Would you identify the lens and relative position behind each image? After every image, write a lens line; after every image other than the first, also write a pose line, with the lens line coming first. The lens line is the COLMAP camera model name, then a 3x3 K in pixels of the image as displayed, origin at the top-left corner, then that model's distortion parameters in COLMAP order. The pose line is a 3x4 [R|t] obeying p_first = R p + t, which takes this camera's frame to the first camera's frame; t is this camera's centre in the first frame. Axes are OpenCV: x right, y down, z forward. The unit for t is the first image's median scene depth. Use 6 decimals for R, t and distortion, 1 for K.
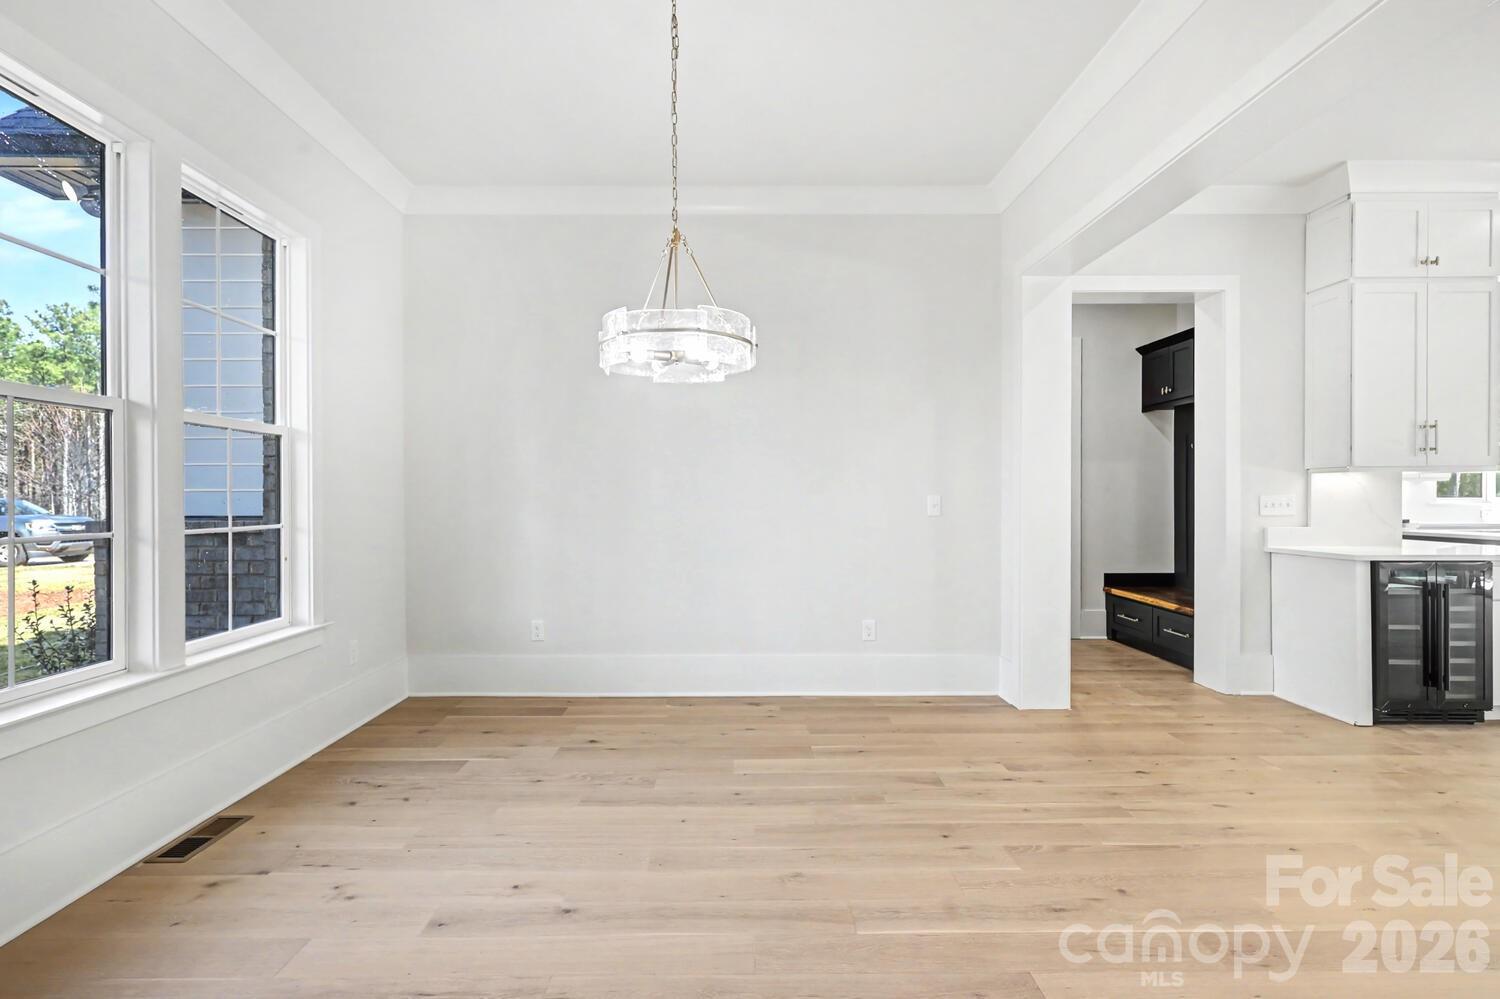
lens RADIAL K [[703.7, 0, 750.0], [0, 703.7, 499.5], [0, 0, 1]] dist [-0.000937, -0.000565]
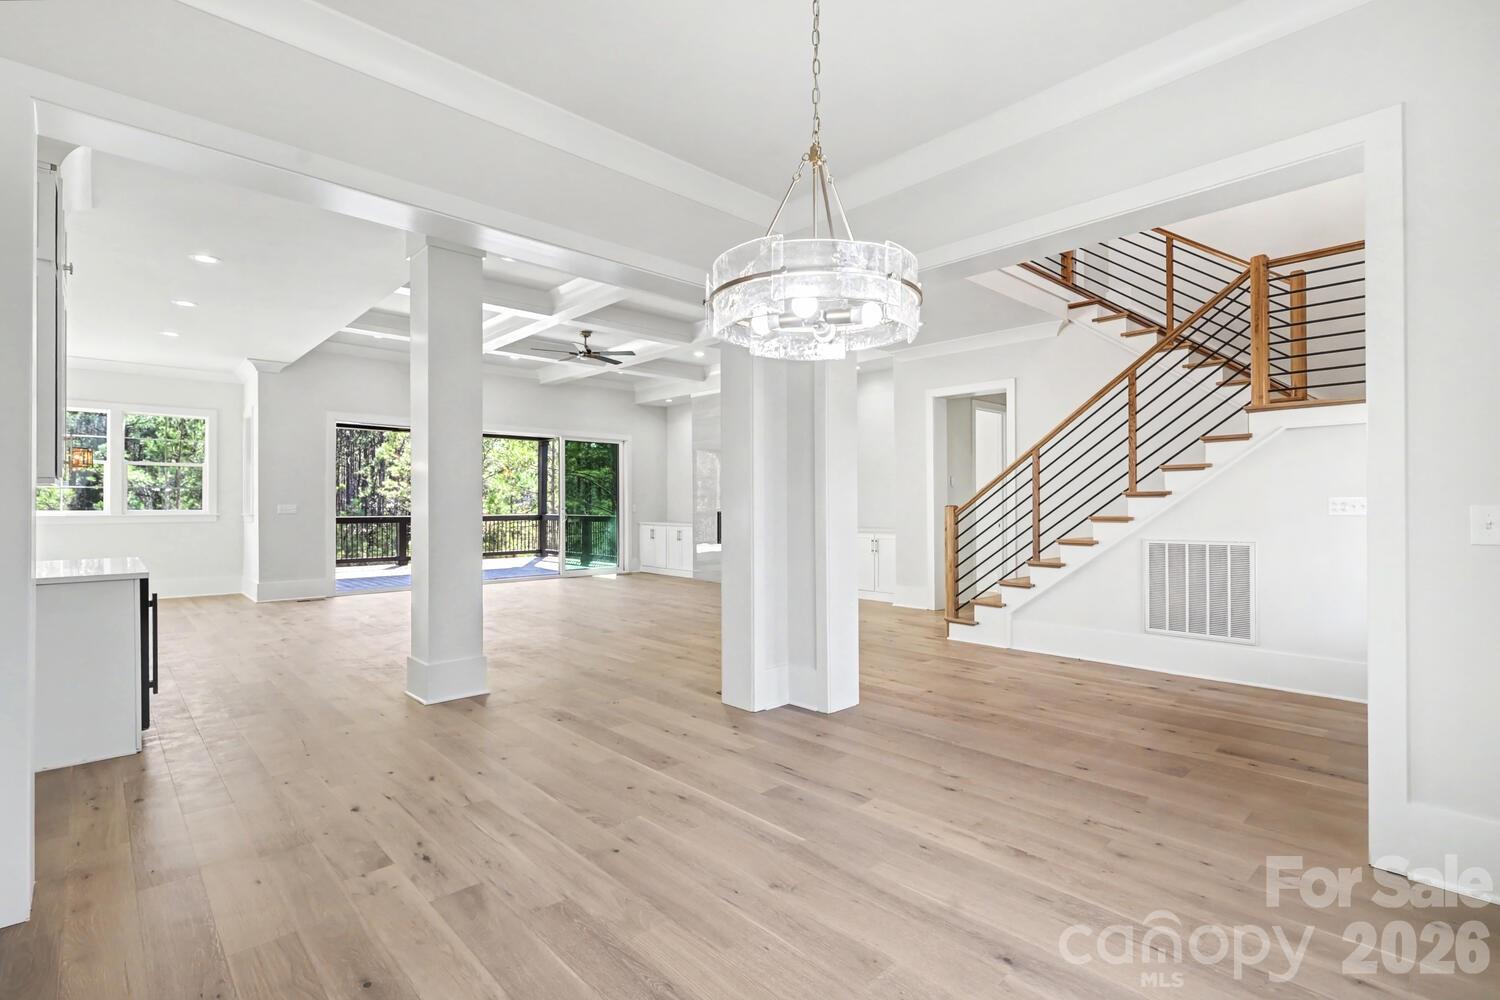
lens RADIAL K [[703.7, 0, 750.0], [0, 703.7, 500.0], [0, 0, 1]] dist [-0.000937, -0.000565]
pose [[-0.682922, 0.012092, 0.730392, -0.557377], [0.007886, 0.999927, -0.009181, -0.005153], [-0.730449, -0.000511, -0.682967, 1.475955]]
